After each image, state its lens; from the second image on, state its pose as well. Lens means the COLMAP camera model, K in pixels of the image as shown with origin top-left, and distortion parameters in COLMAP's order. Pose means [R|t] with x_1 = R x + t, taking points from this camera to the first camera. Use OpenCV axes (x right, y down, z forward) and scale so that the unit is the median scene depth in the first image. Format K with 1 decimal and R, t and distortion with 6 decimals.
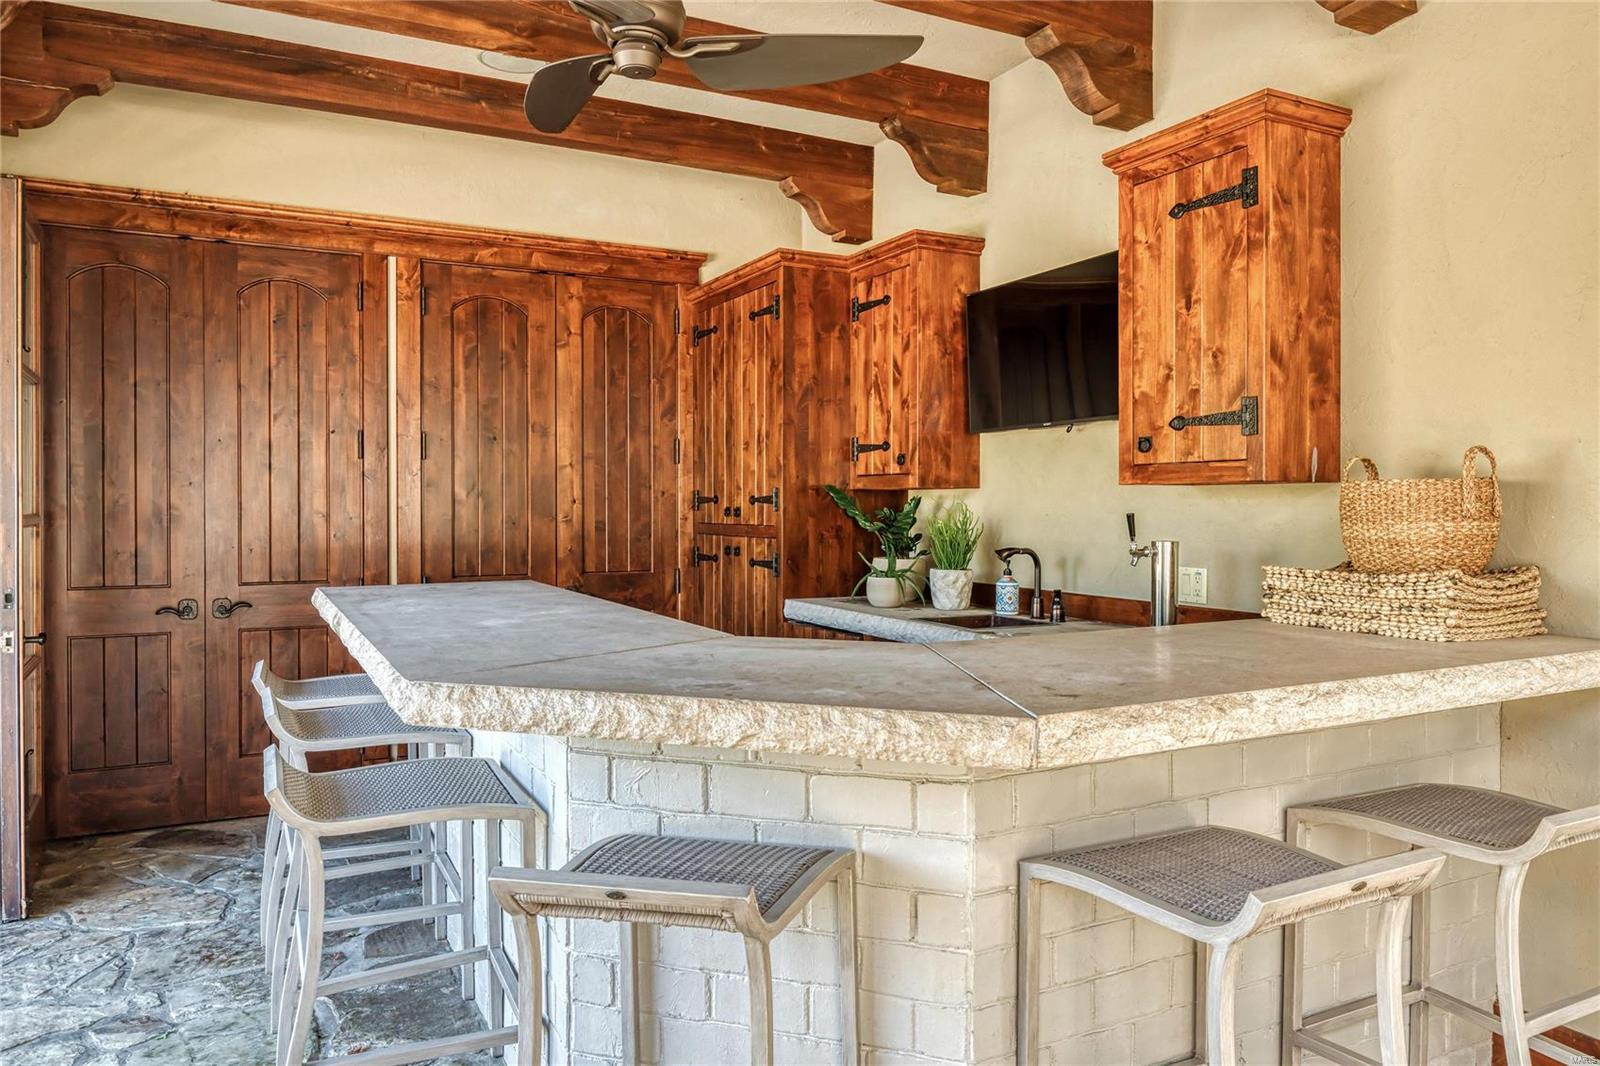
lens RADIAL K [[1092.9, 0, 798.6], [0, 1092.9, 503.5], [0, 0, 1]] dist [-0.001118, -0.000106]
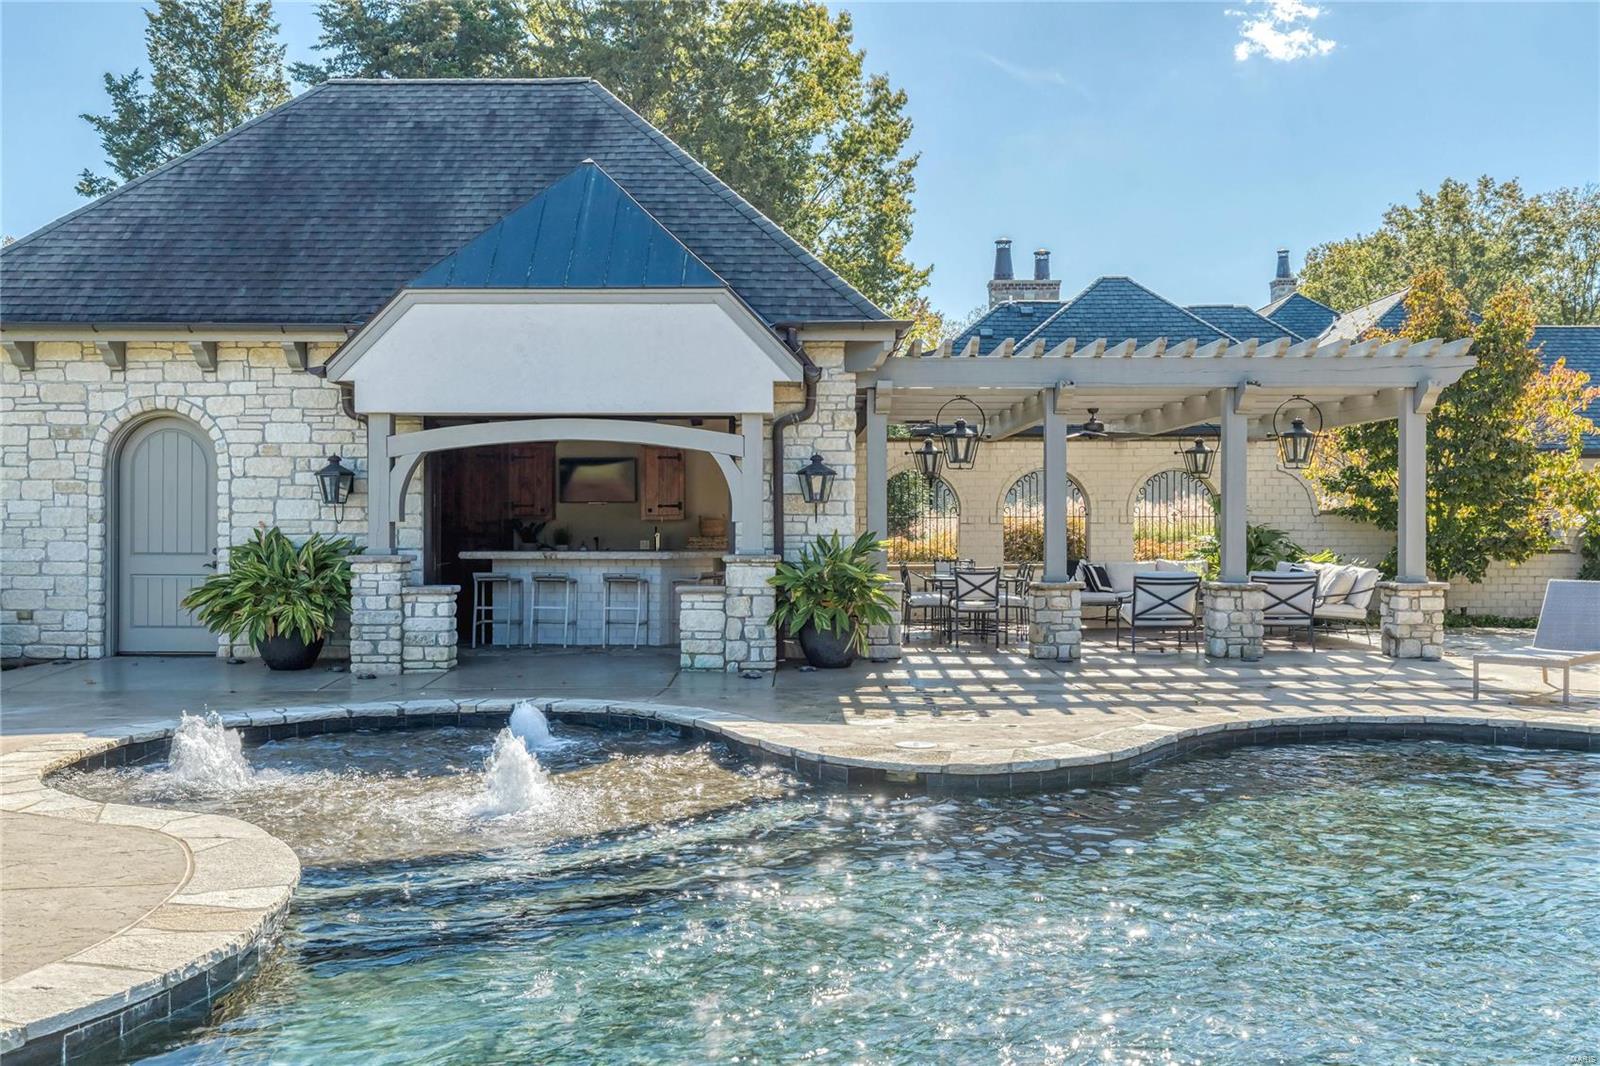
lens RADIAL K [[1442.6, 0, 800.0], [0, 1442.6, 533.0], [0, 0, 1]] dist [0.007317, 0.001946]
pose [[0.453148, -0.004595, 0.891423, -4.504779], [0.001515, 0.999989, 0.004385, 0.008569], [-0.891434, -0.000636, 0.453150, -2.096912]]
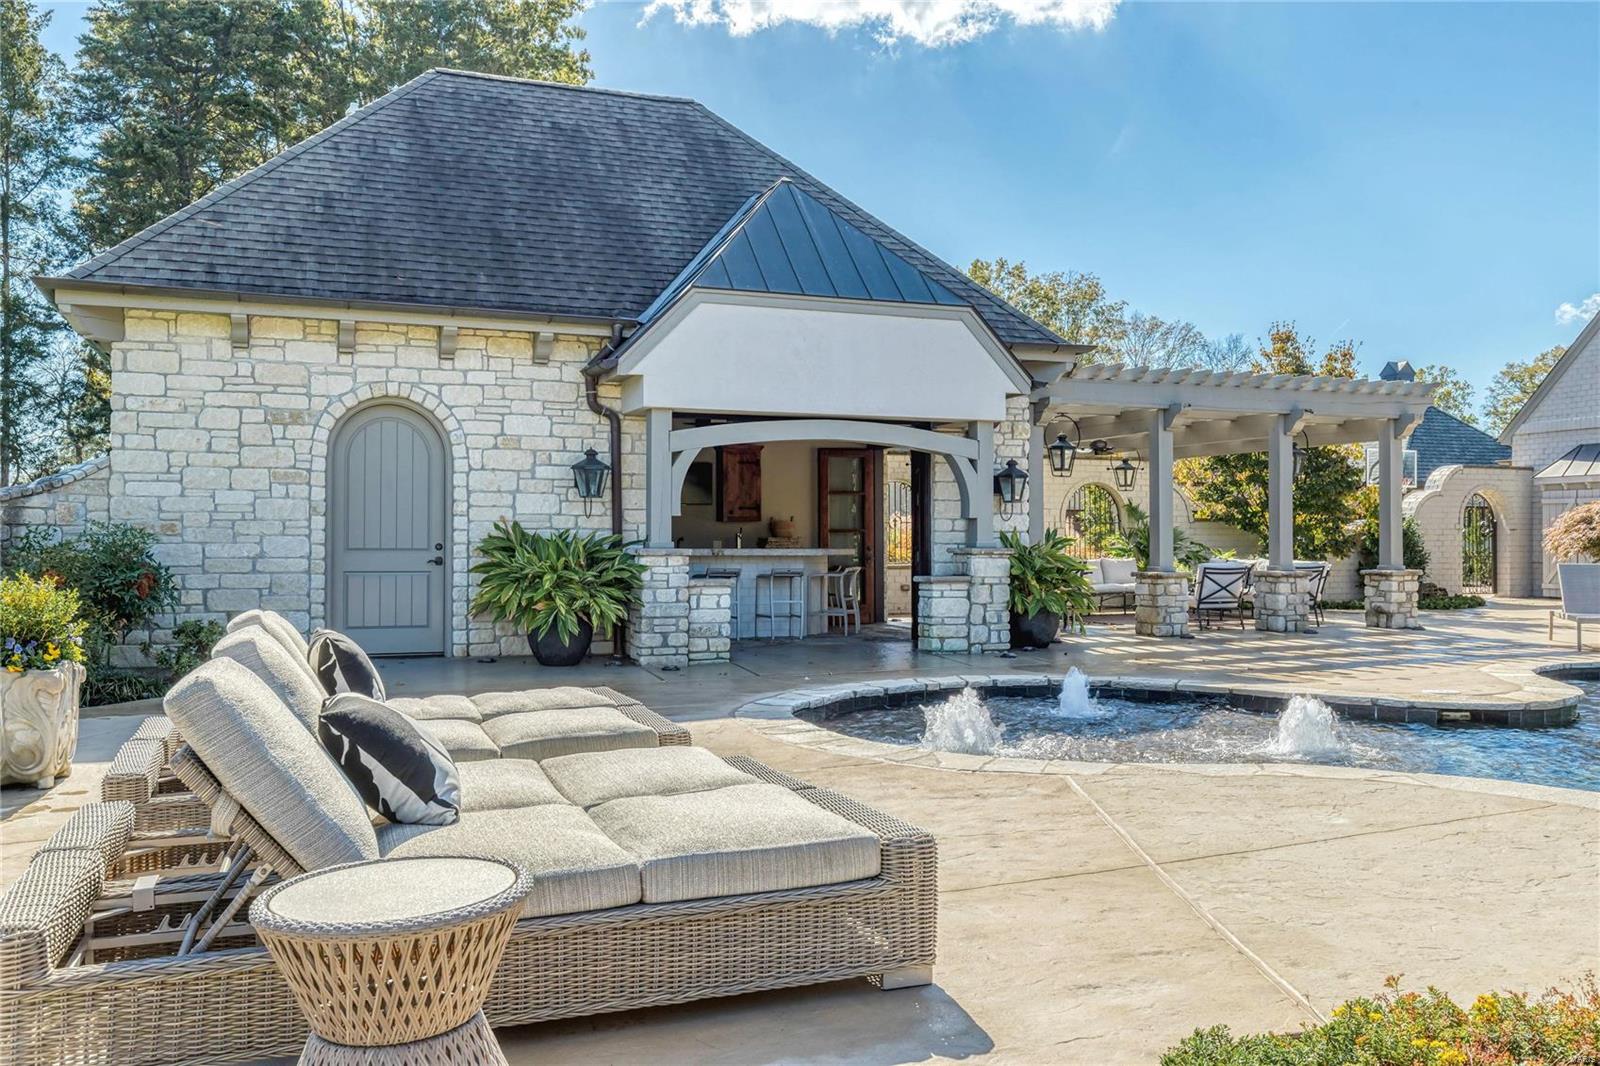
lens RADIAL K [[1313.8, 0, 800.0], [0, 1313.8, 533.0], [0, 0, 1]] dist [0.012658, 0.000301]
pose [[0.094063, 0.008862, 0.995527, -5.147706], [0.002326, 0.999956, -0.009121, 0.082714], [-0.995564, 0.003174, 0.094038, 0.218515]]
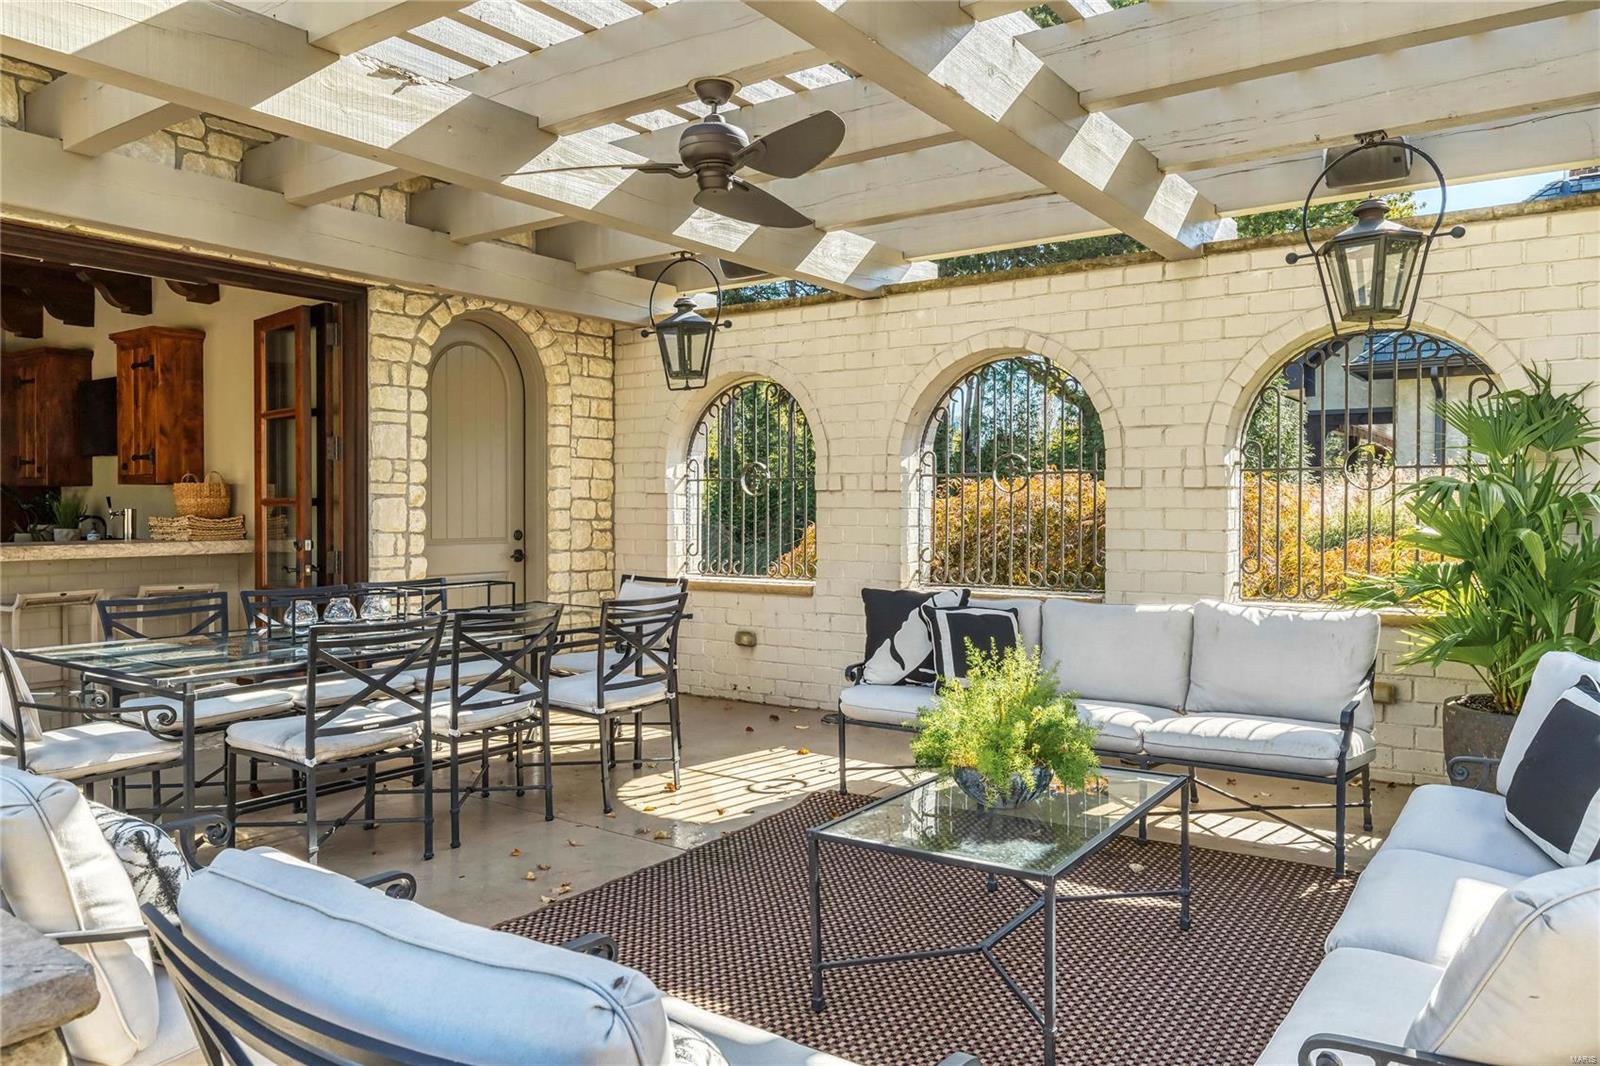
lens RADIAL K [[1107.1, 0, 800.0], [0, 1107.1, 533.0], [0, 0, 1]] dist [-0.000688, 0.000186]
pose [[0.885434, -0.009474, 0.464669, 0.499698], [-0.001849, 0.999713, 0.023905, 0.026913], [-0.464761, -0.022025, 0.885162, -1.724094]]
